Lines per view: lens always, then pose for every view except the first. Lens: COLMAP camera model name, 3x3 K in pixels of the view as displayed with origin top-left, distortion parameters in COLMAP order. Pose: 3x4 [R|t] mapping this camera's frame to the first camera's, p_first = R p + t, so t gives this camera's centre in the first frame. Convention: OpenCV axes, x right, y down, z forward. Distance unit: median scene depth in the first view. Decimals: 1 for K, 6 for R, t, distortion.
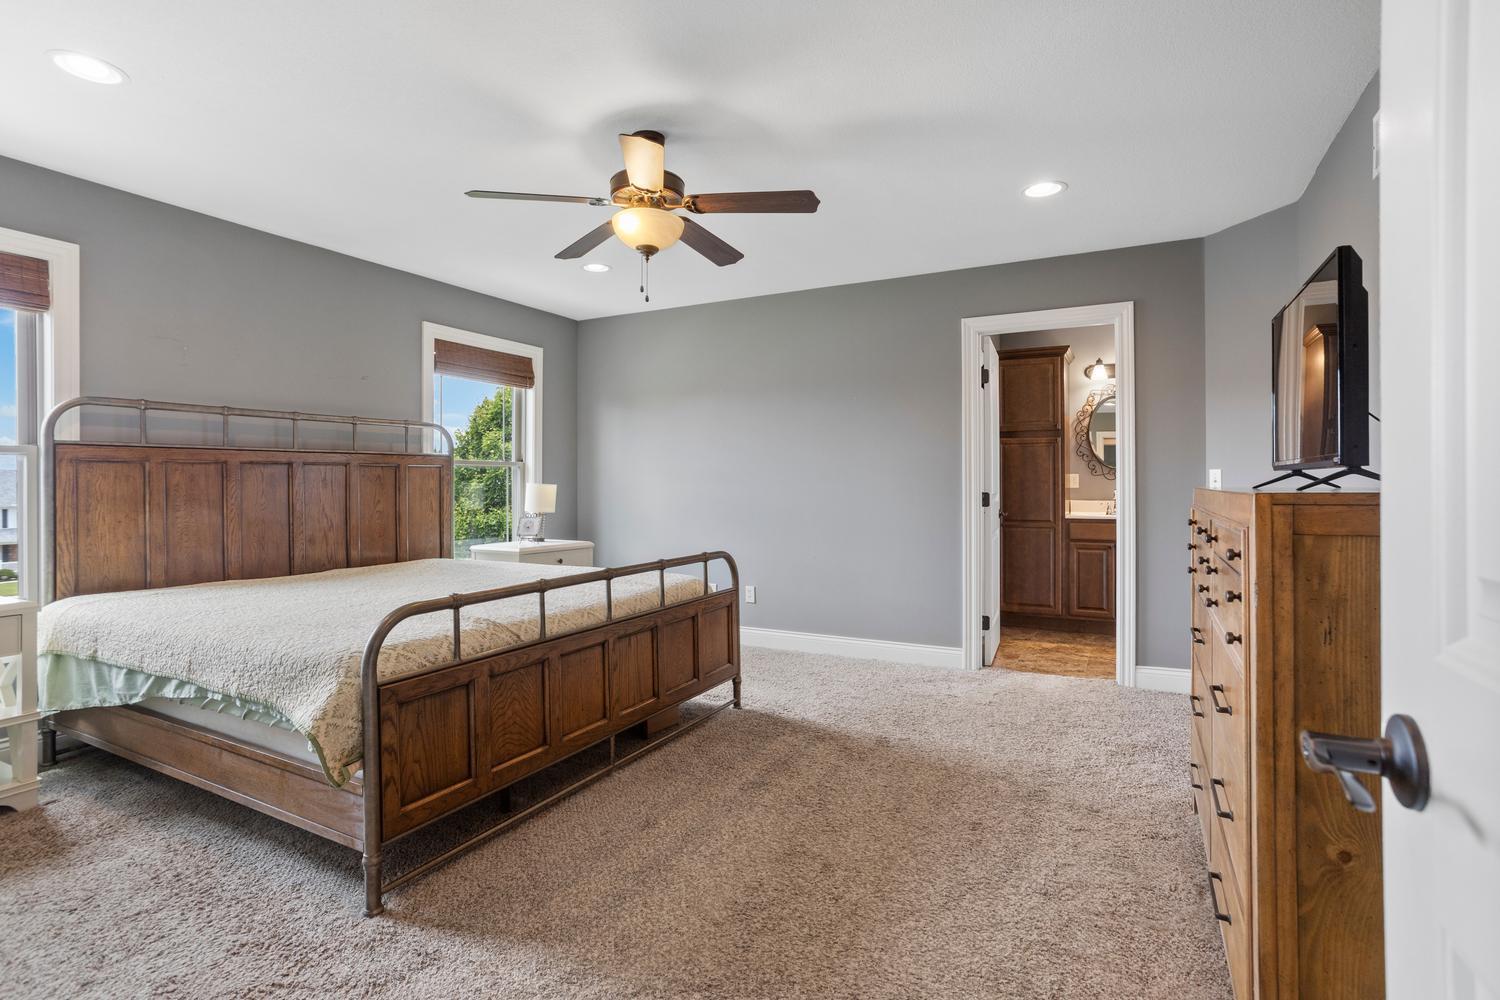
lens RADIAL K [[716.1, 0, 750.0], [0, 716.1, 500.0], [0, 0, 1]] dist [-0.034316, 0.015321]
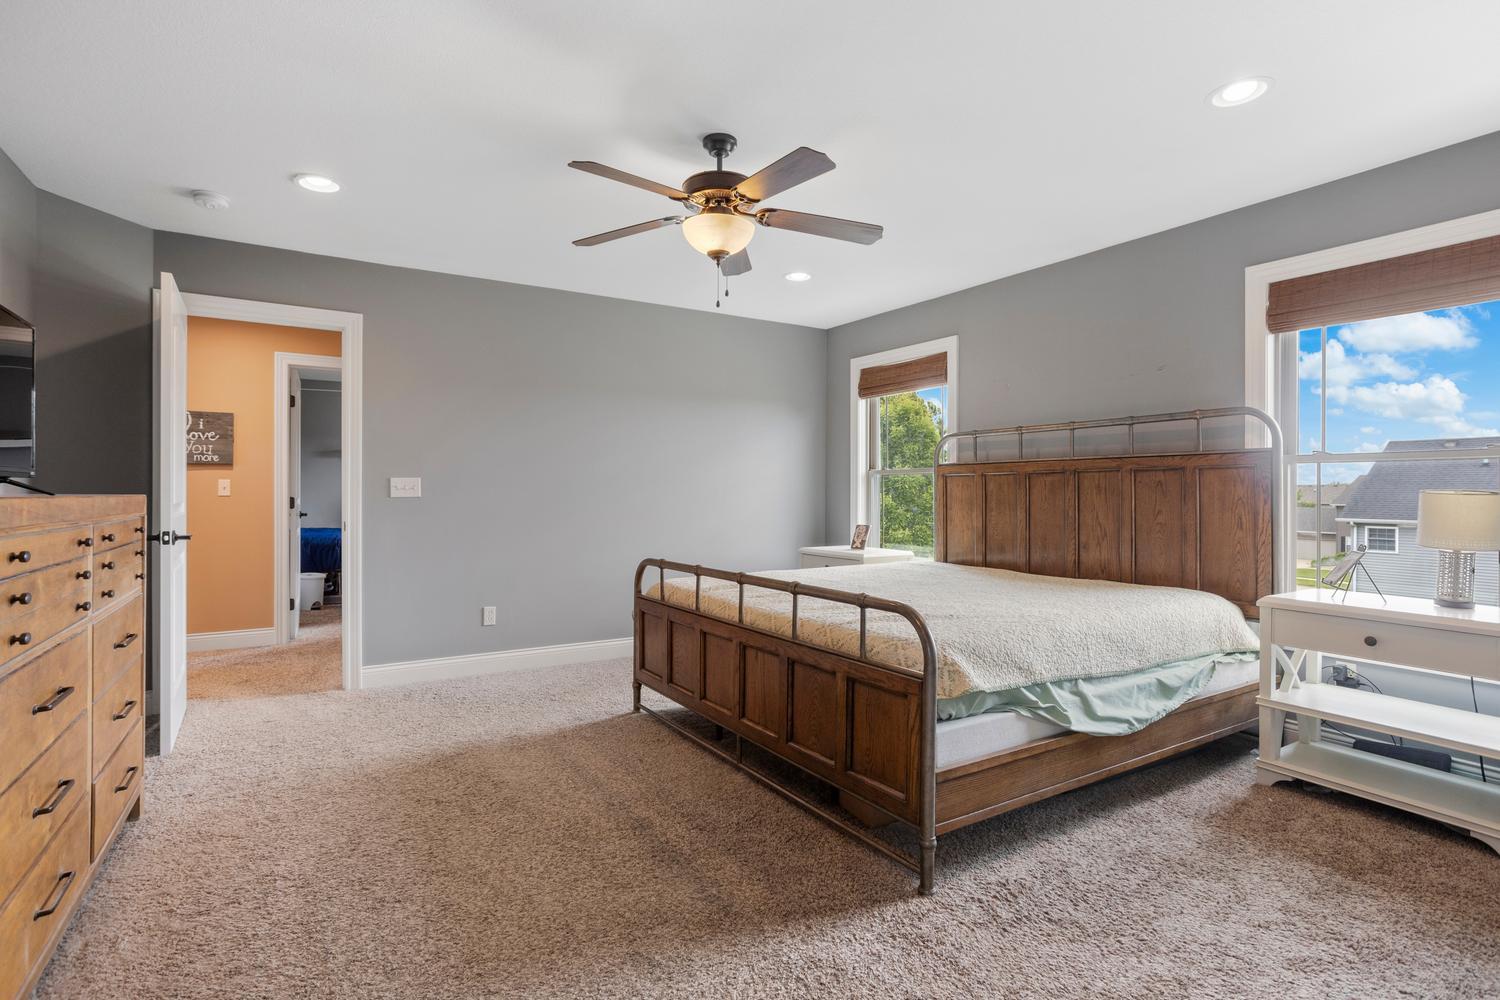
lens RADIAL K [[732.3, 0, 743.2], [0, 732.3, 492.0], [0, 0, 1]] dist [-0.050126, 0.032657]
pose [[-0.491850, 0.001679, -0.870679, 0.619601], [-0.021067, 0.999682, 0.013828, -0.030536], [0.870425, 0.025144, -0.491658, 1.302895]]
